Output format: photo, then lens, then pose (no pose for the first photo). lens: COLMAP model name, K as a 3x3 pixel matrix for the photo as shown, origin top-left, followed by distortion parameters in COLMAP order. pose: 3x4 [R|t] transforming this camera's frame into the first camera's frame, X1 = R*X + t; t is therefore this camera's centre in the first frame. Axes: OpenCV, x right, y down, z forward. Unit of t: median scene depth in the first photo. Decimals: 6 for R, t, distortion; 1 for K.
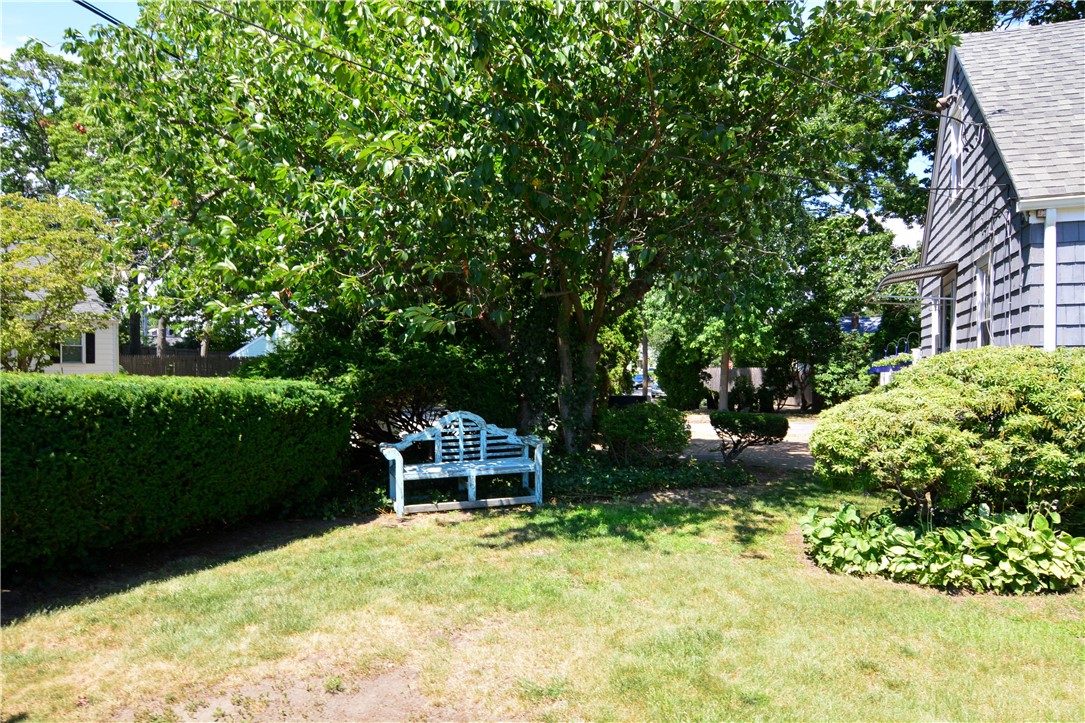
lens RADIAL K [[687.4, 0, 542.5], [0, 687.4, 361.5], [0, 0, 1]] dist [-0.026936, 0.000847]
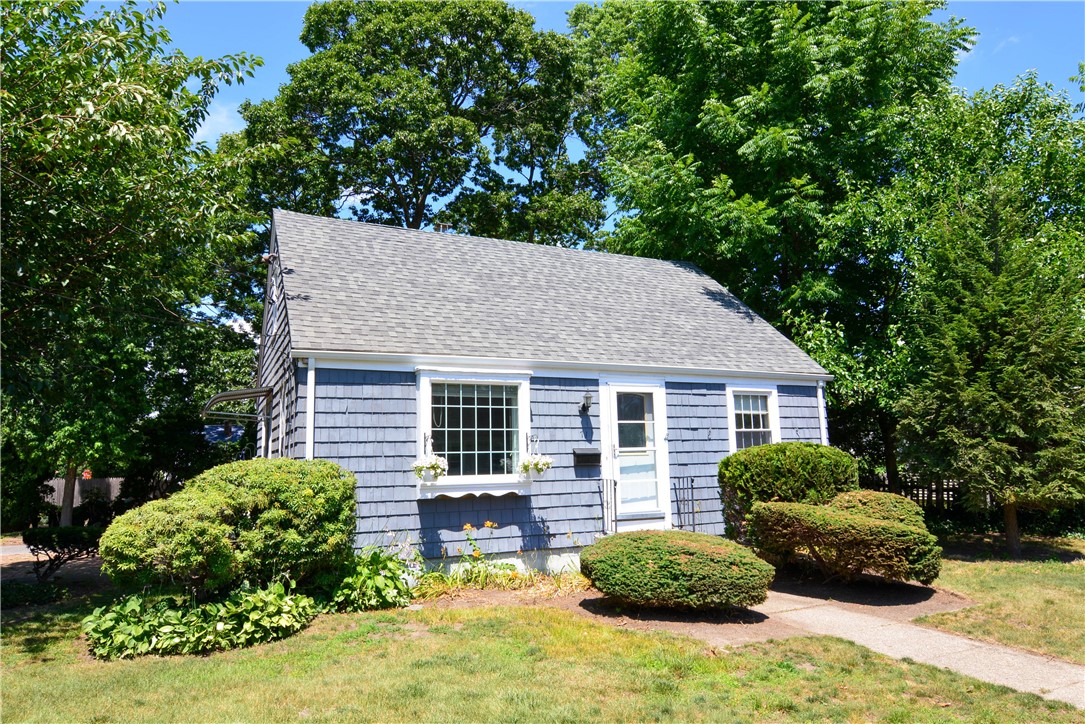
lens RADIAL K [[687.4, 0, 542.5], [0, 687.4, 362.0], [0, 0, 1]] dist [-0.026936, 0.000847]
pose [[0.665368, 0.092294, 0.740788, 0.026911], [0.022947, 0.989331, -0.143870, -0.004204], [-0.746162, 0.112725, 0.656151, -0.338465]]
